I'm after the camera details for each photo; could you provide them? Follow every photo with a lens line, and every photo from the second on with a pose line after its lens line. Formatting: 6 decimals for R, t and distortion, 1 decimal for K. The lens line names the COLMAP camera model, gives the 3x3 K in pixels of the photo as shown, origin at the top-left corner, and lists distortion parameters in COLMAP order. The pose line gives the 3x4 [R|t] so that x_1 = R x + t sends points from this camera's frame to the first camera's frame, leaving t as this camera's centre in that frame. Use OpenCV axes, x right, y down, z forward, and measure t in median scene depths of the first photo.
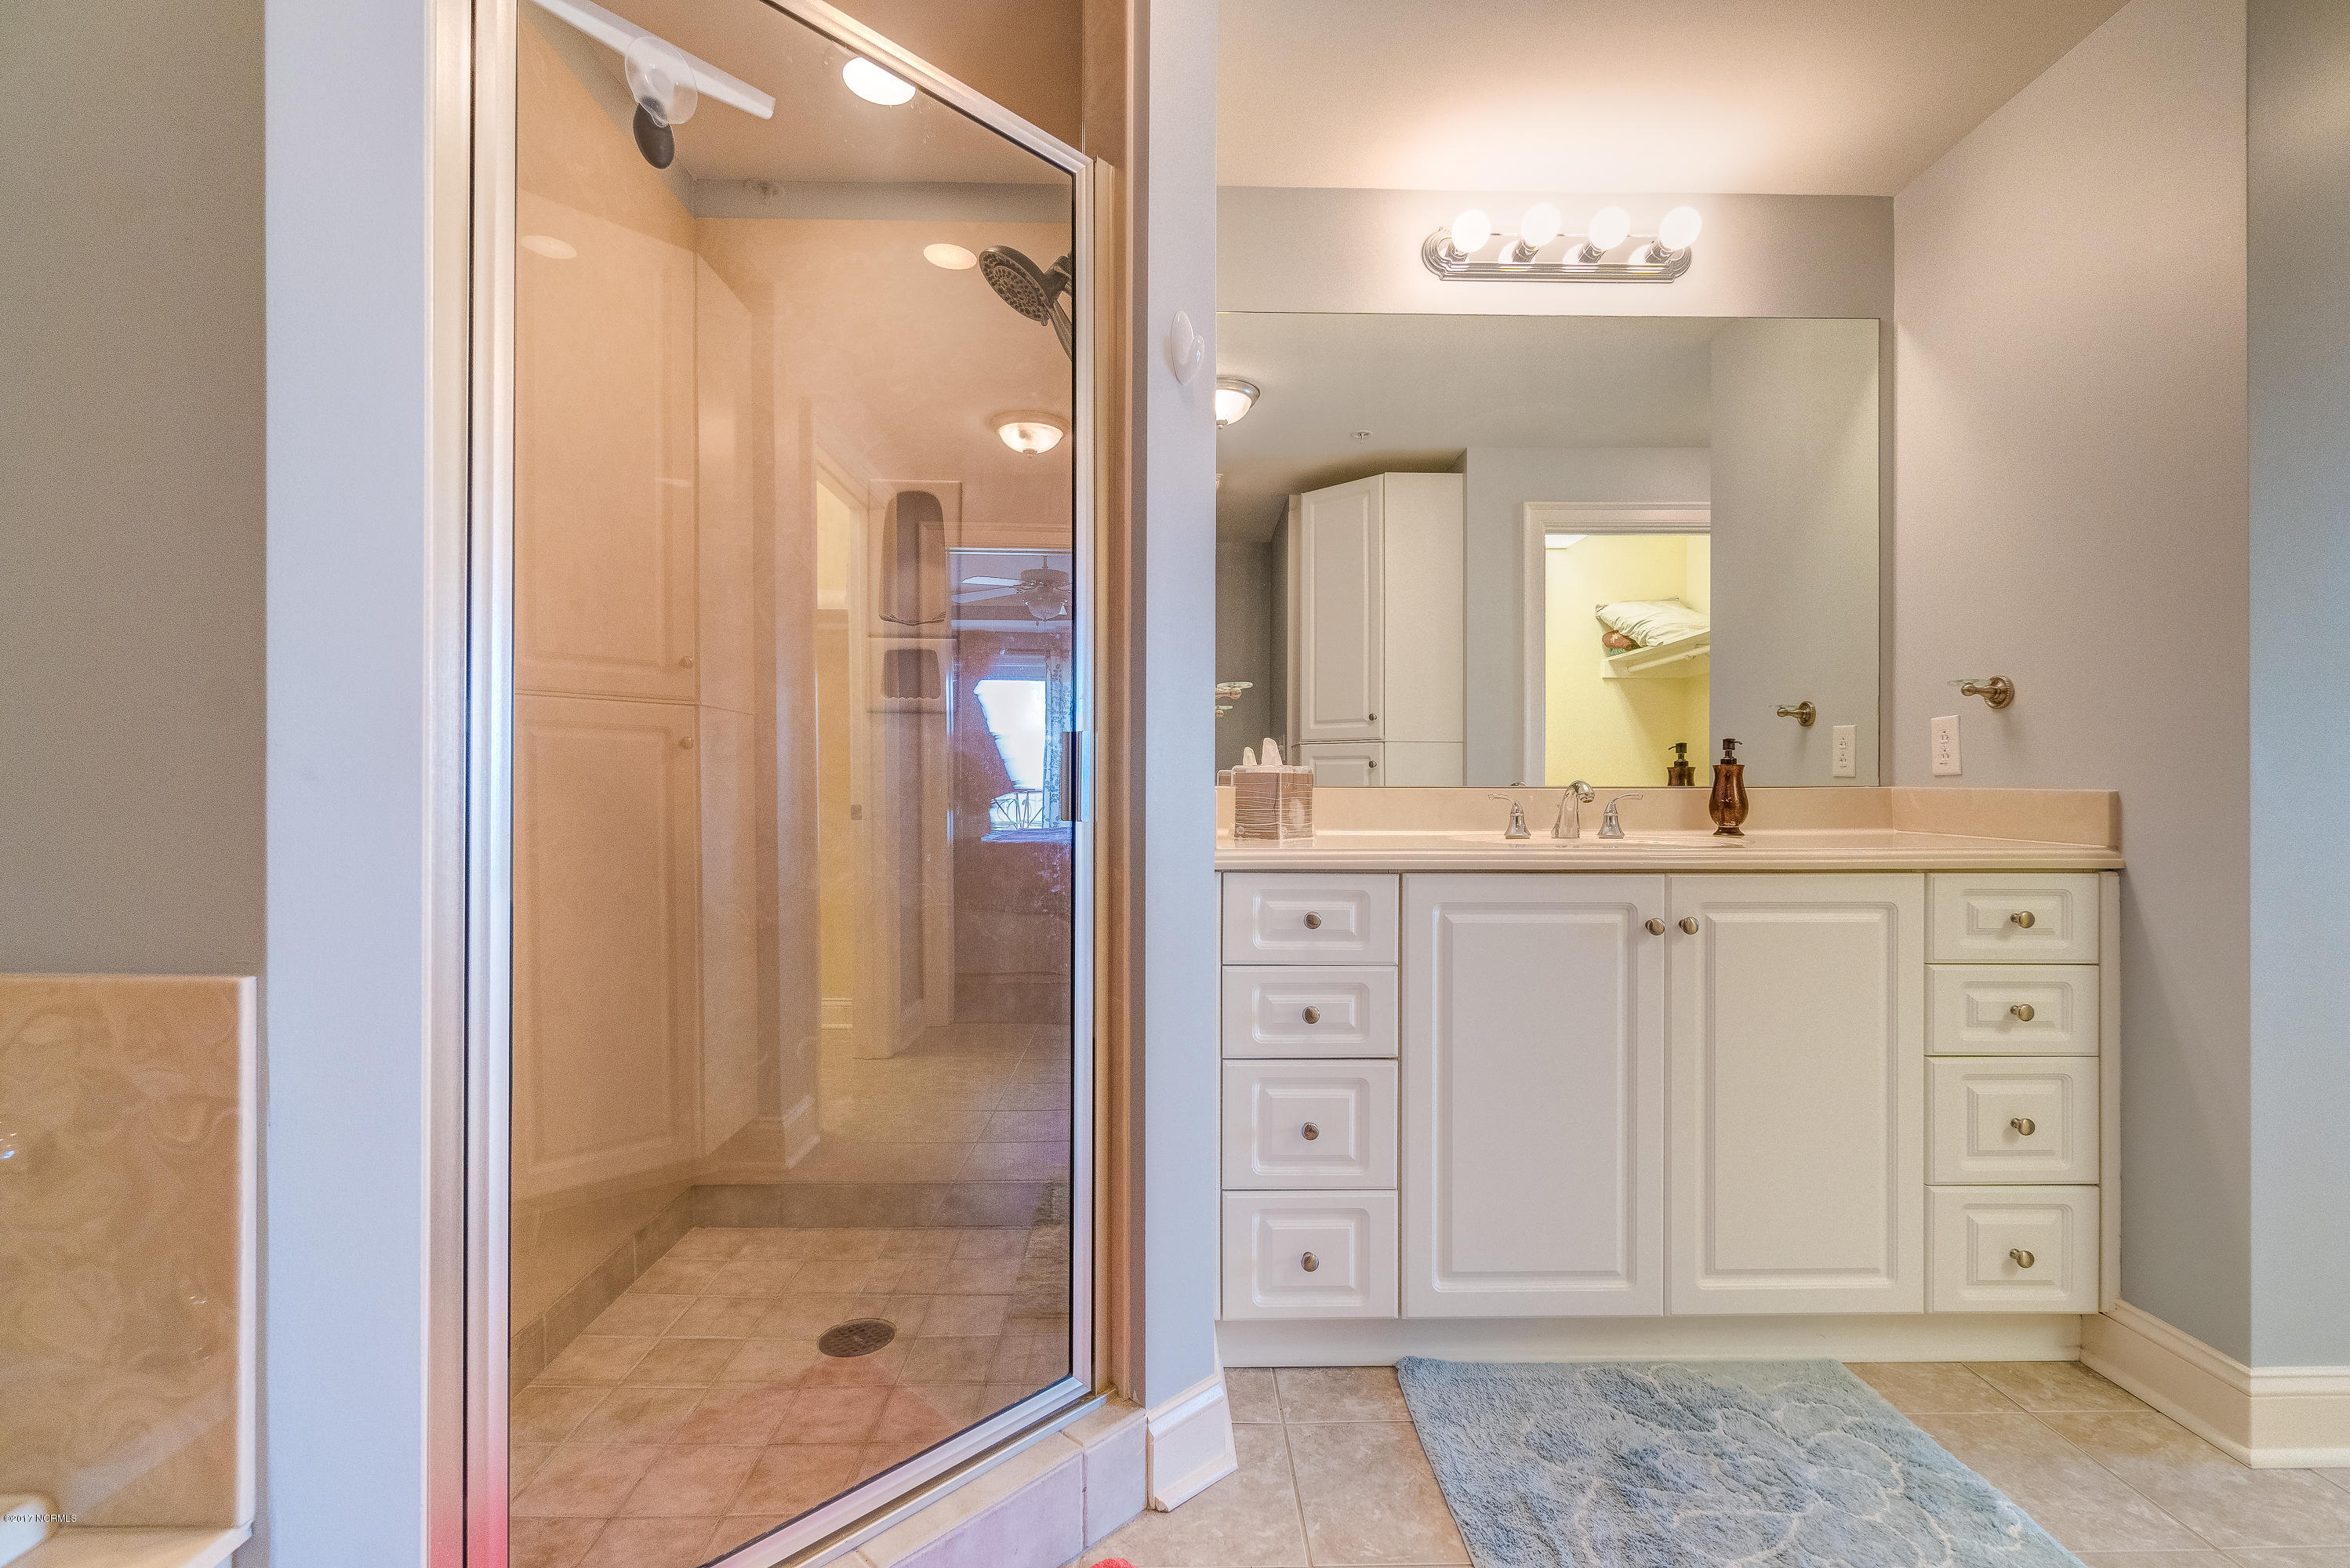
lens RADIAL K [[1036.4, 0, 1190.9], [0, 1036.4, 785.3], [0, 0, 1]] dist [0.002141, -0.000703]
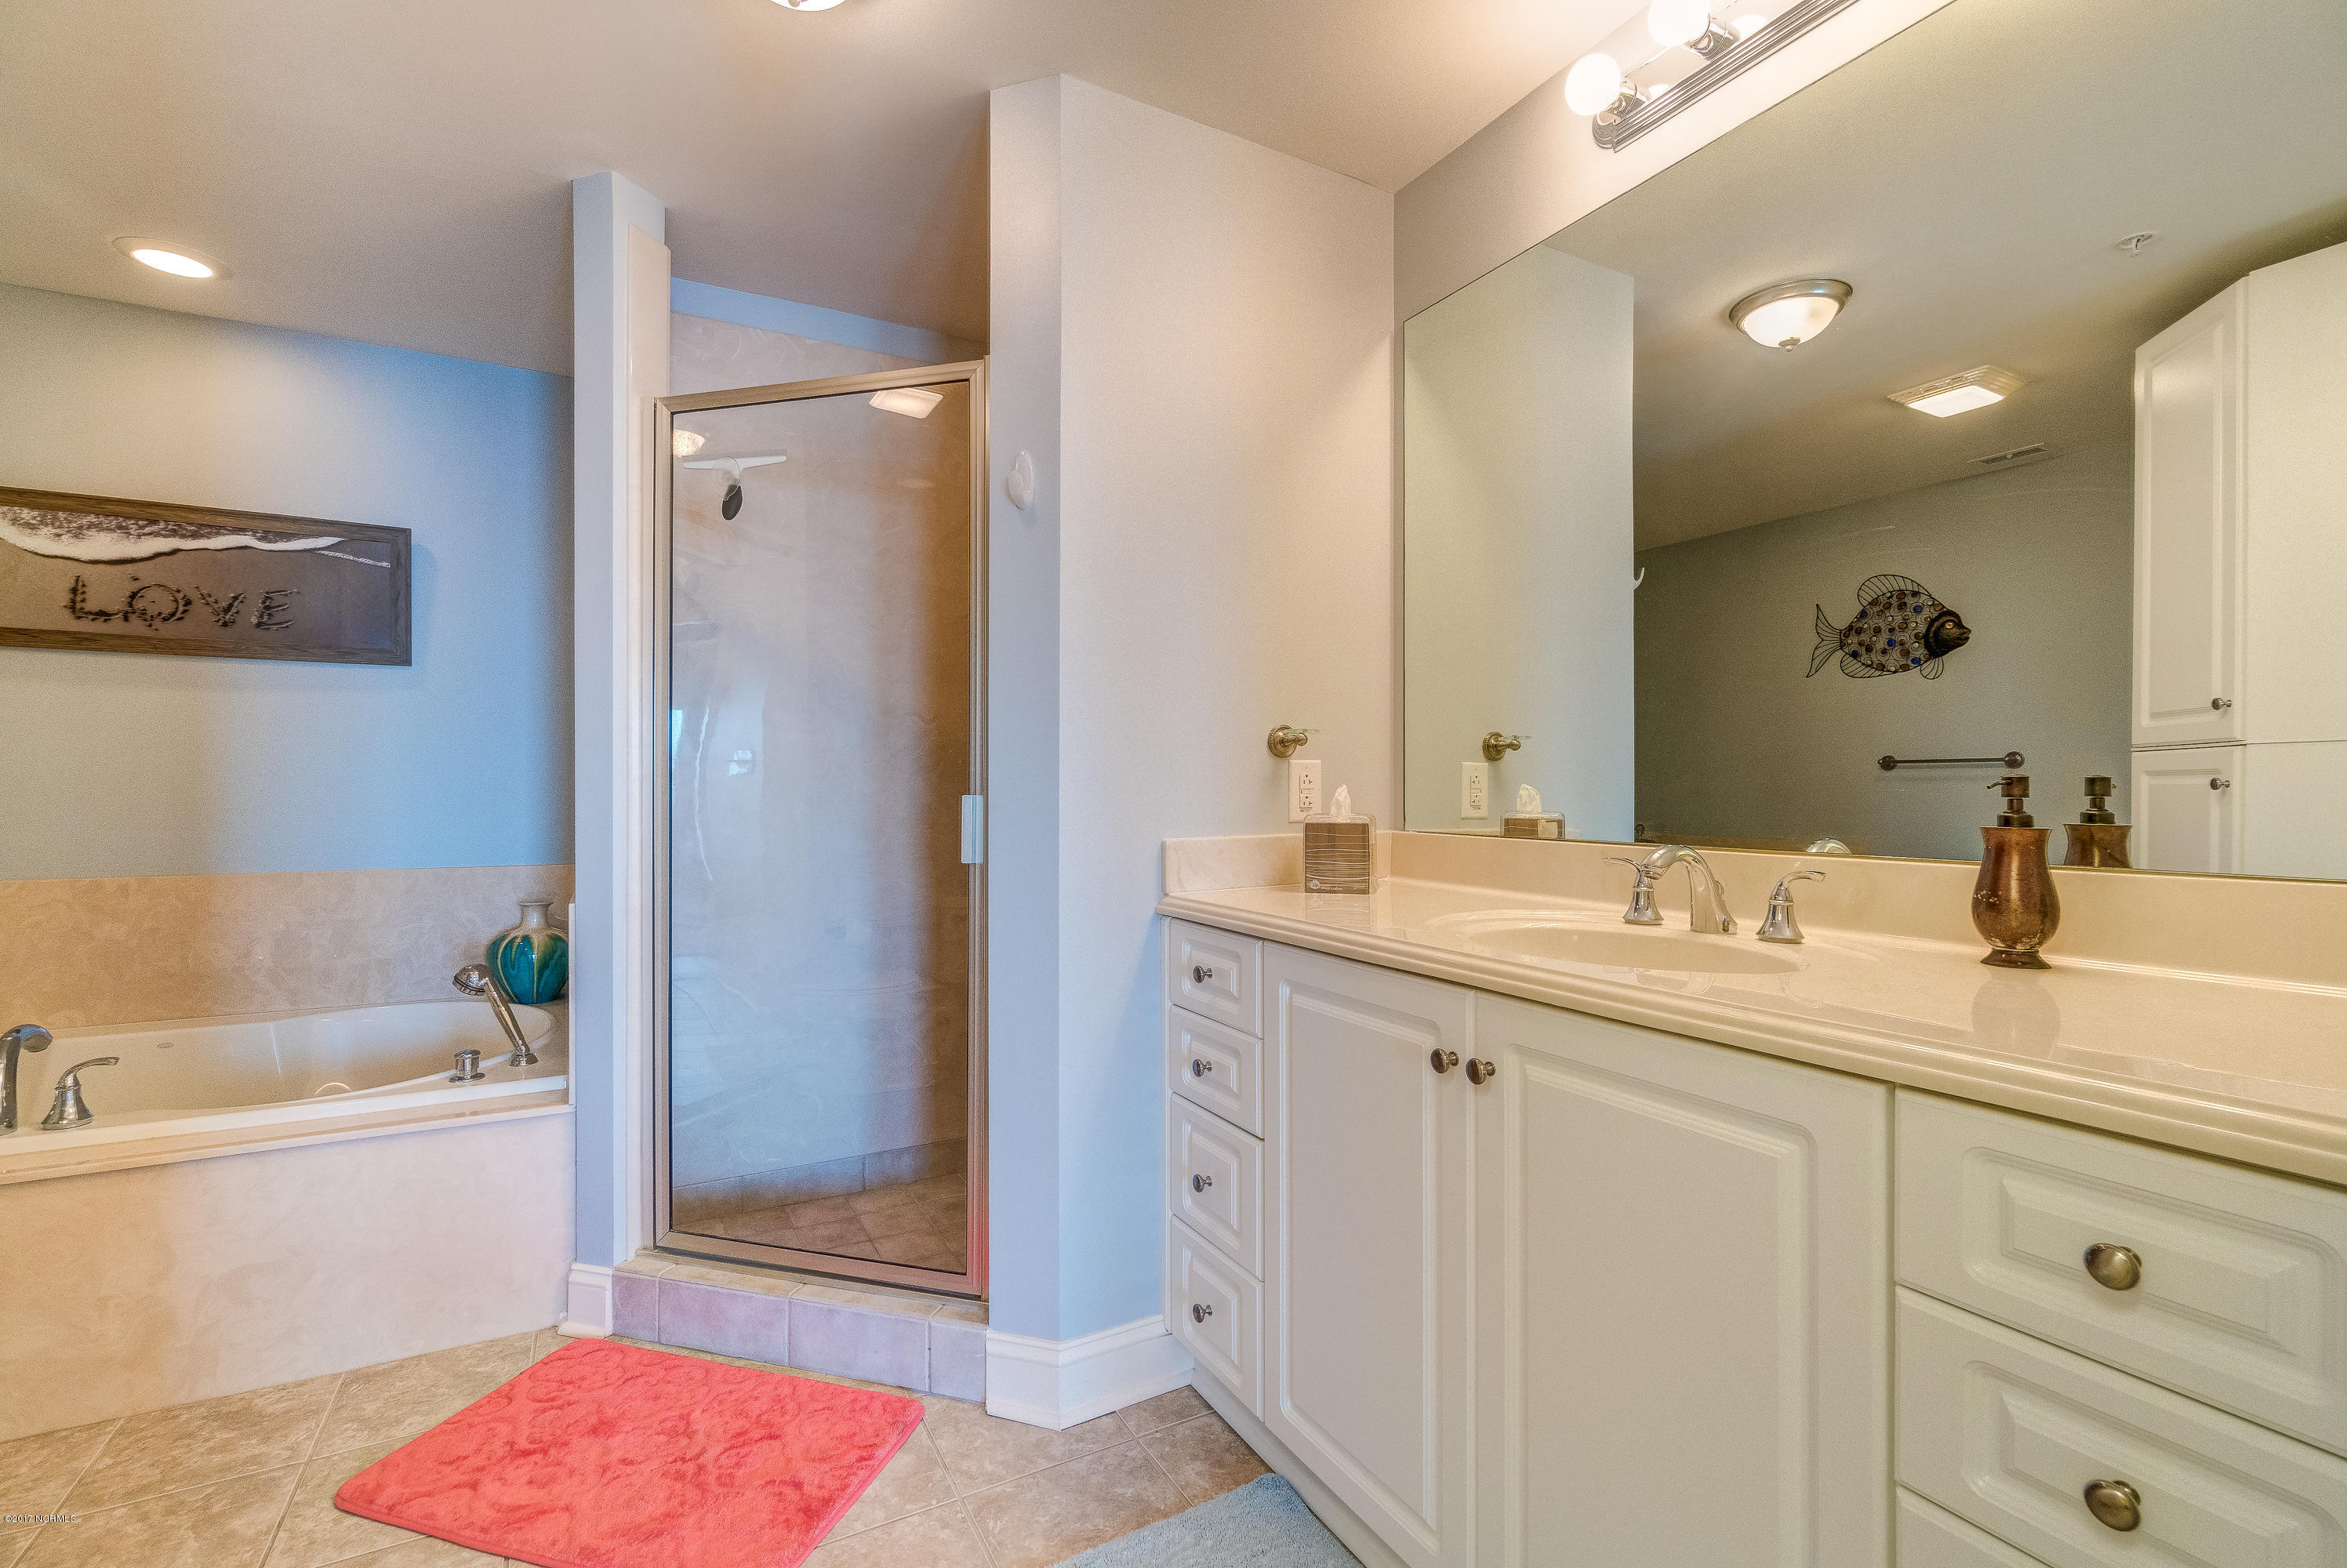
lens RADIAL K [[1035.1, 0, 1189.3], [0, 1035.1, 785.3], [0, 0, 1]] dist [0.002141, -0.000703]
pose [[0.466904, -0.004129, -0.884298, 0.970018], [0.004737, 0.999986, -0.002168, -0.050813], [0.884295, -0.003177, 0.466917, 0.503137]]
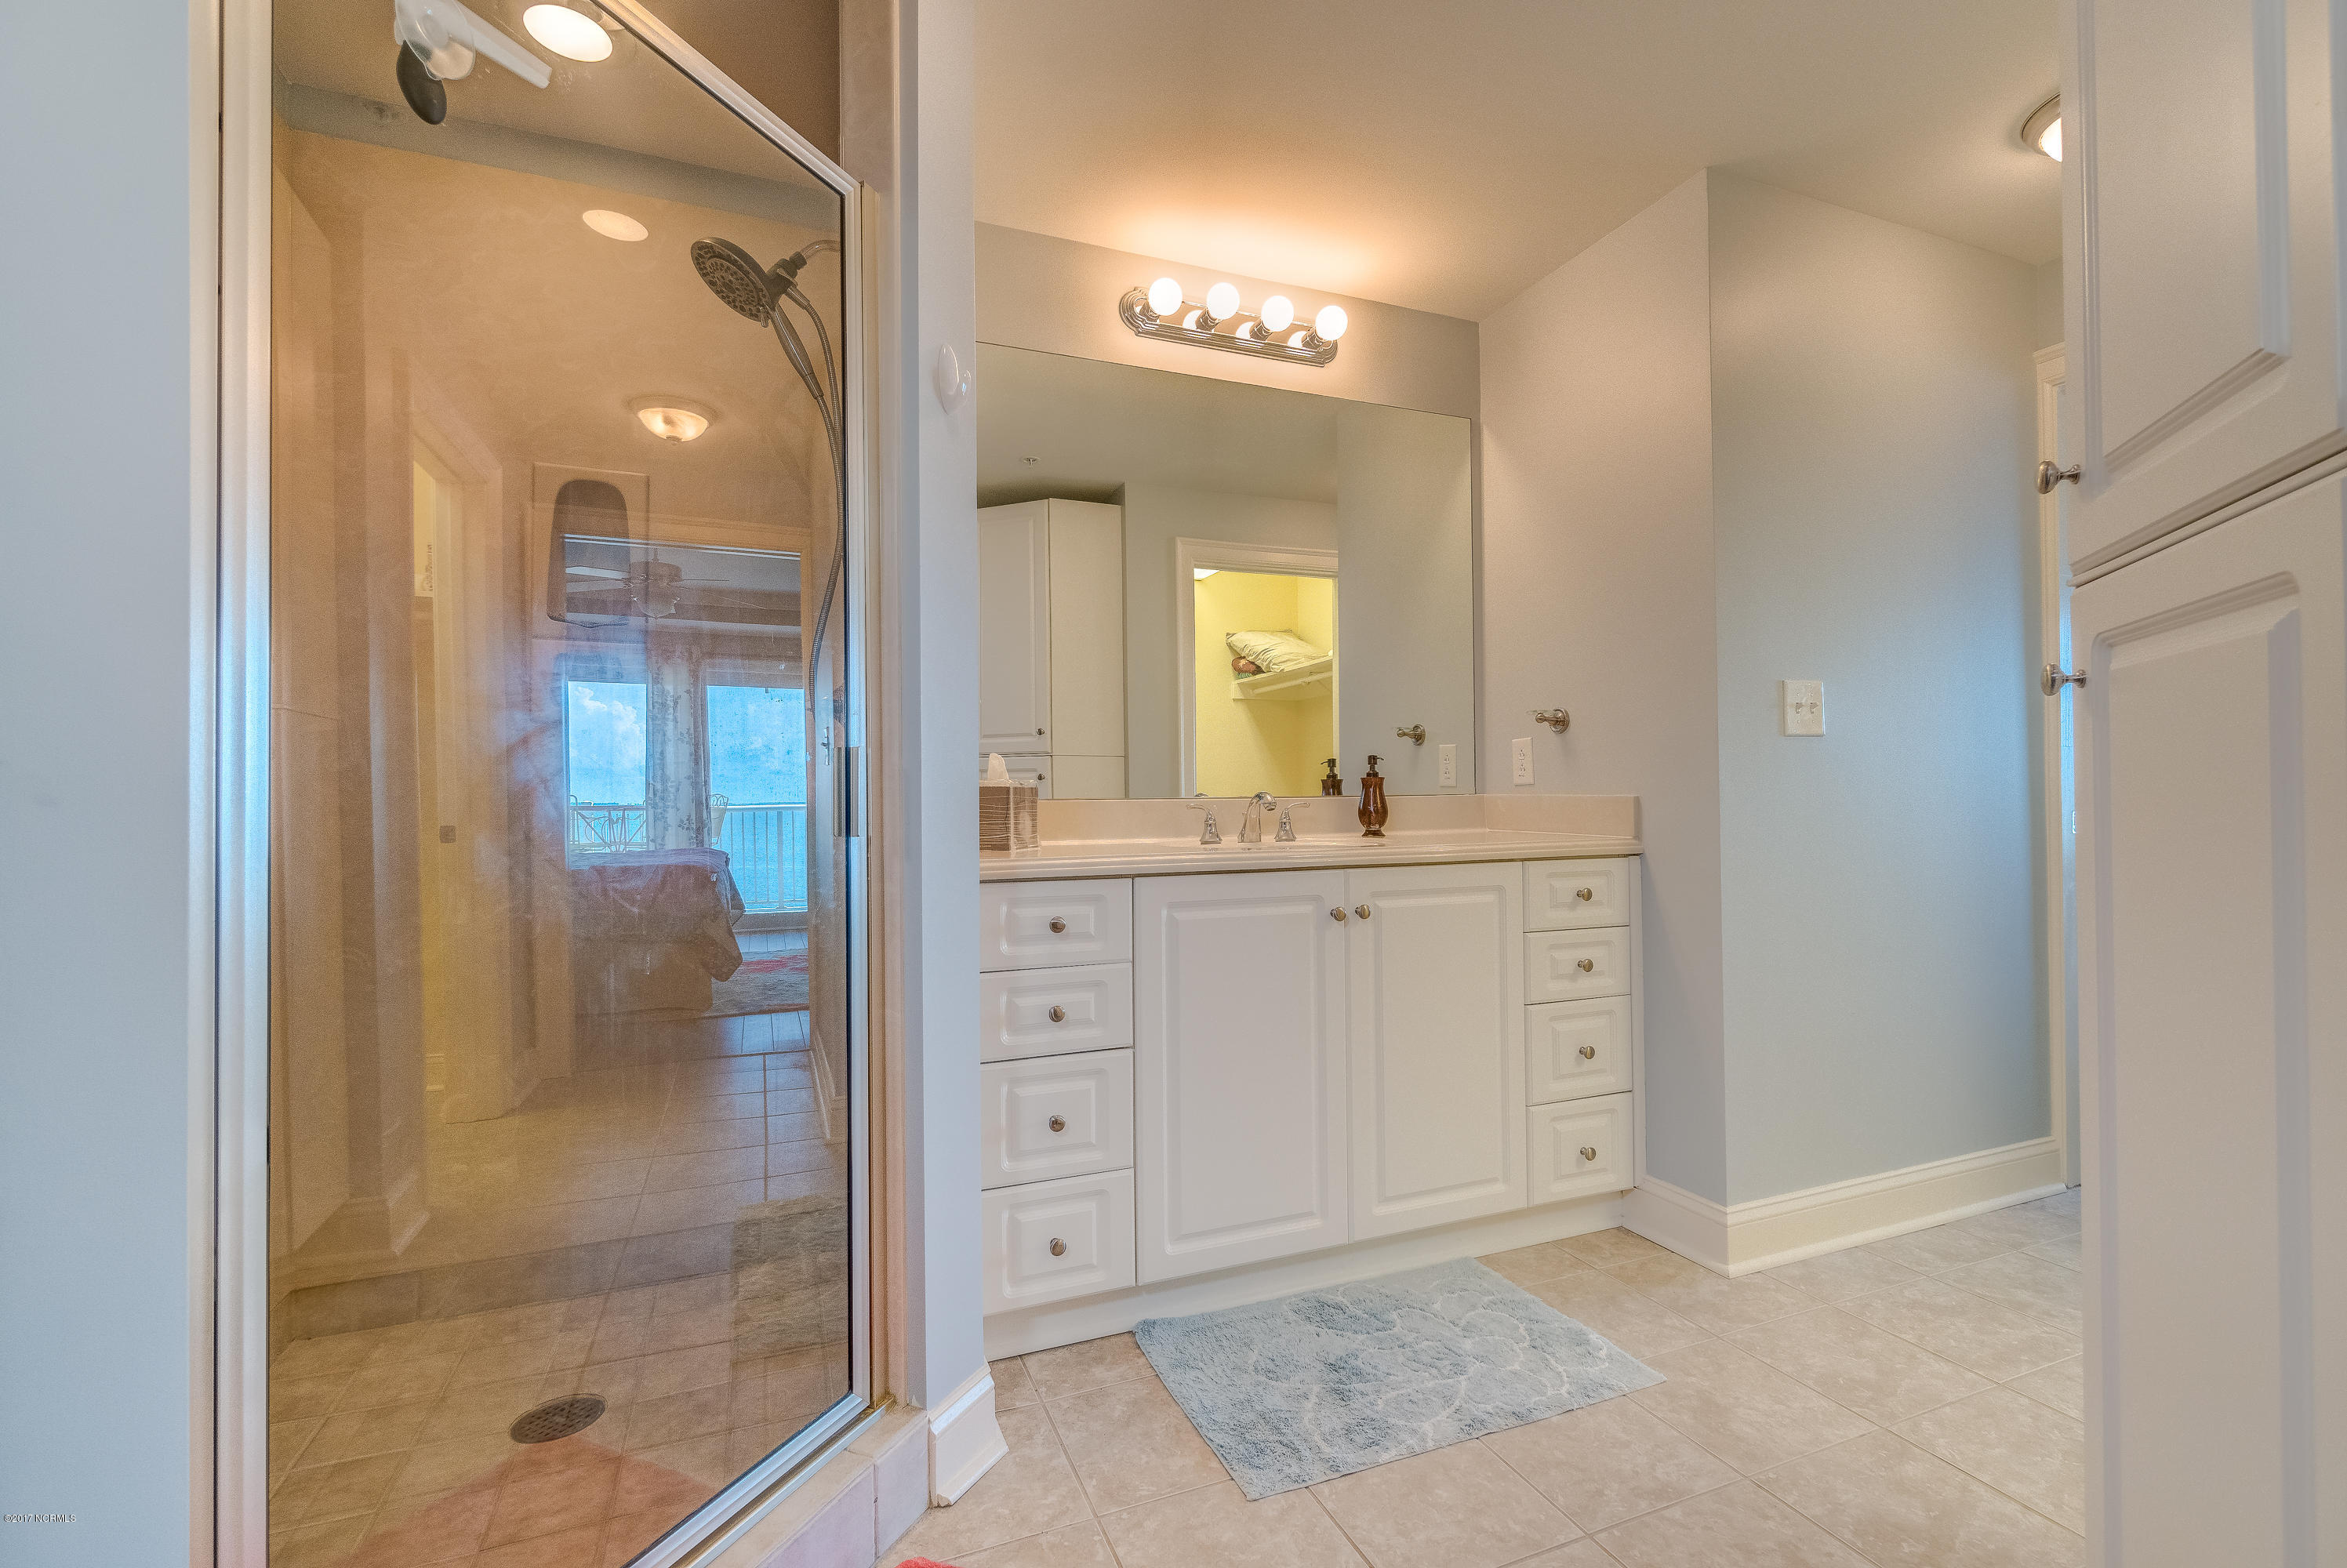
lens RADIAL K [[1035.1, 0, 1189.3], [0, 1035.1, 785.3], [0, 0, 1]] dist [0.002141, -0.000703]
pose [[0.933046, -0.006845, 0.359693, -0.132872], [0.011227, 0.999886, -0.010095, -0.000950], [-0.359583, 0.013458, 0.933016, -0.043115]]
